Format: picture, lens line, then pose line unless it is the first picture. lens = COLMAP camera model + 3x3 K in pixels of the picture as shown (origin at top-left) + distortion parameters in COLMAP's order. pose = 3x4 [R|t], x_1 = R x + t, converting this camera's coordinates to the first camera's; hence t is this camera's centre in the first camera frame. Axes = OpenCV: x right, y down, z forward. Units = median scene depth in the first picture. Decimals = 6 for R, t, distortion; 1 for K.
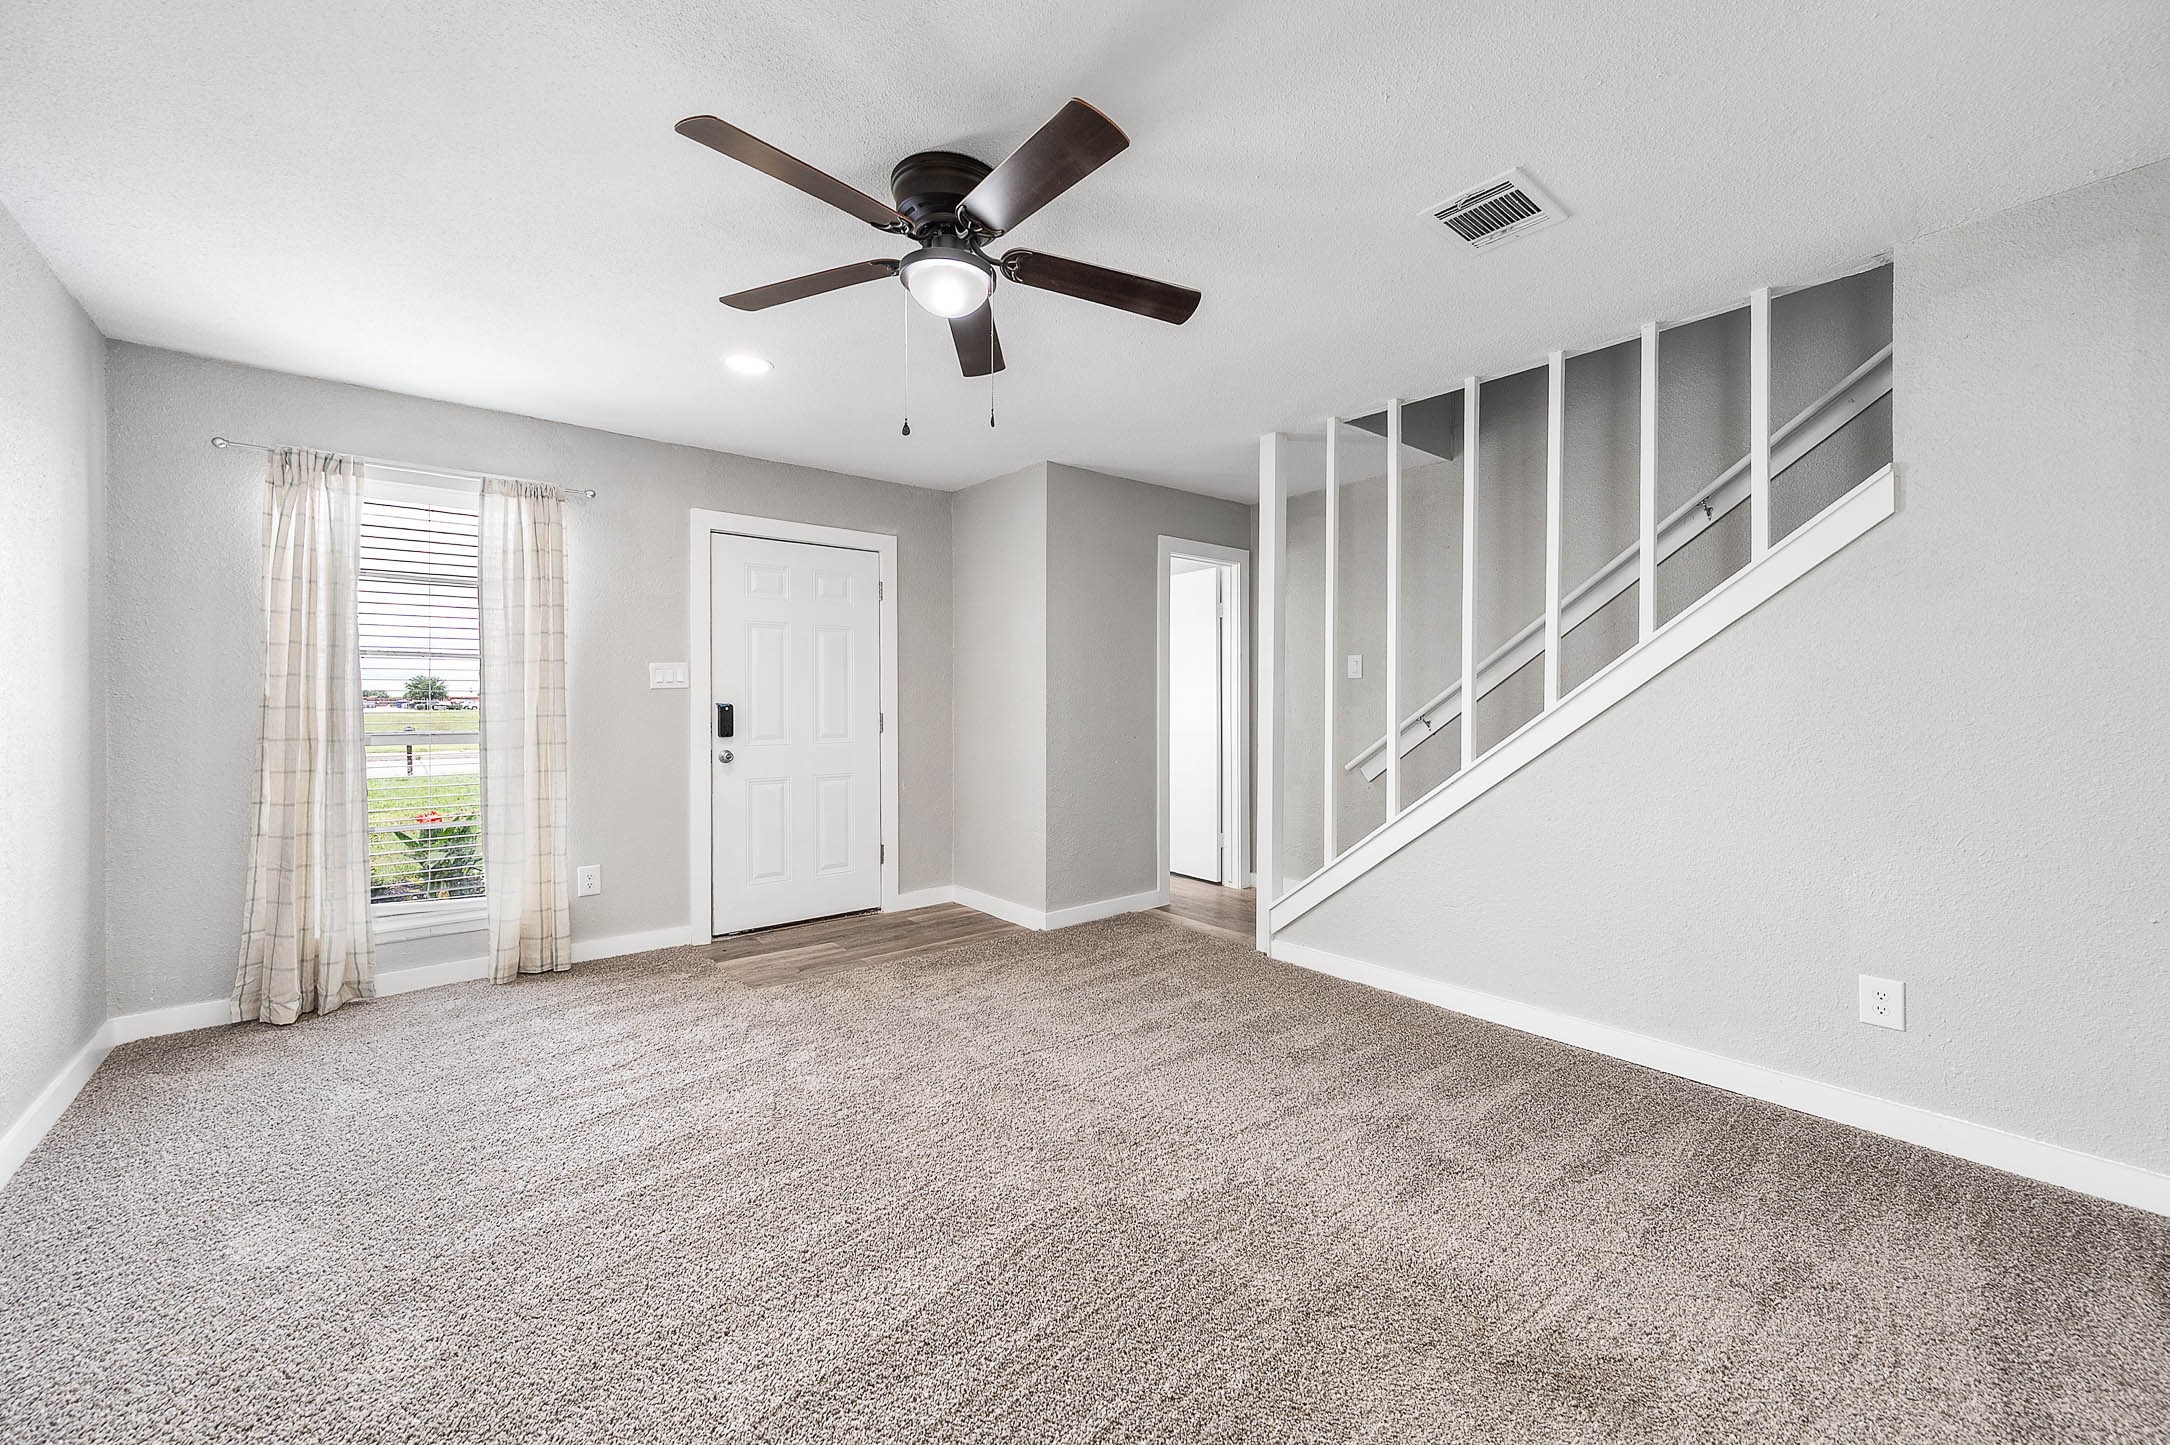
lens RADIAL K [[853.5, 0, 1087.4], [0, 853.5, 701.7], [0, 0, 1]] dist [0.013937, 0.000313]
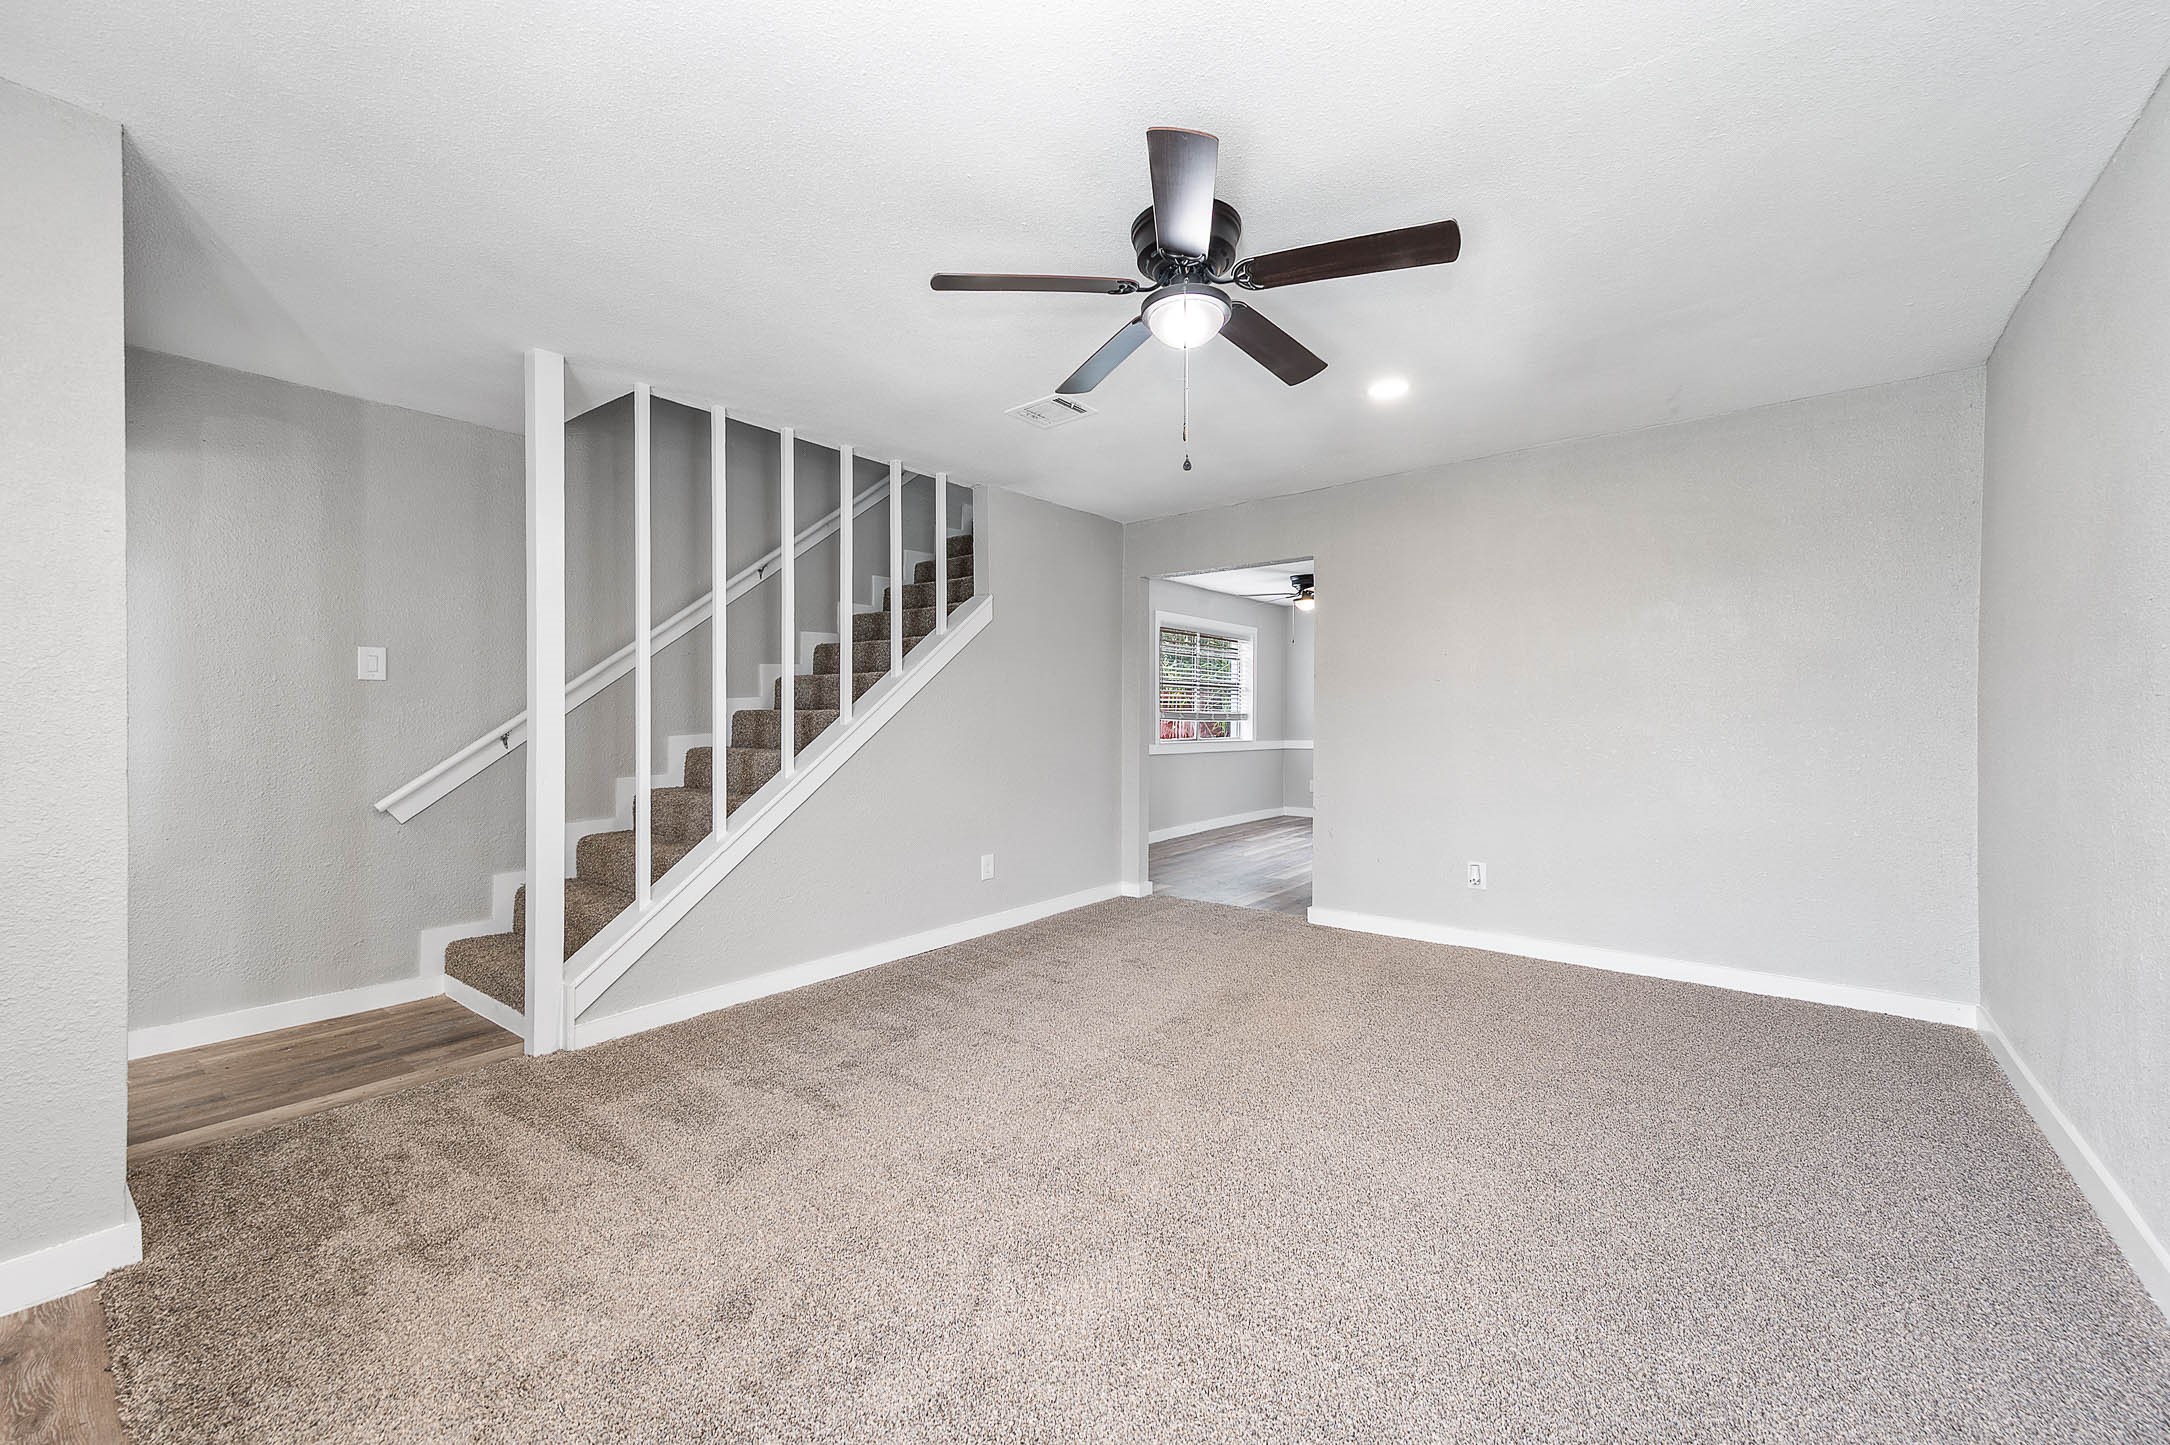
lens RADIAL K [[853.5, 0, 1083.1], [0, 853.5, 722.4], [0, 0, 1]] dist [0.013937, 0.000313]
pose [[-0.209710, -0.000872, 0.977763, -0.683536], [0.000295, 1.000000, 0.000955, 0.009731], [-0.977764, 0.000489, -0.209709, 0.788684]]
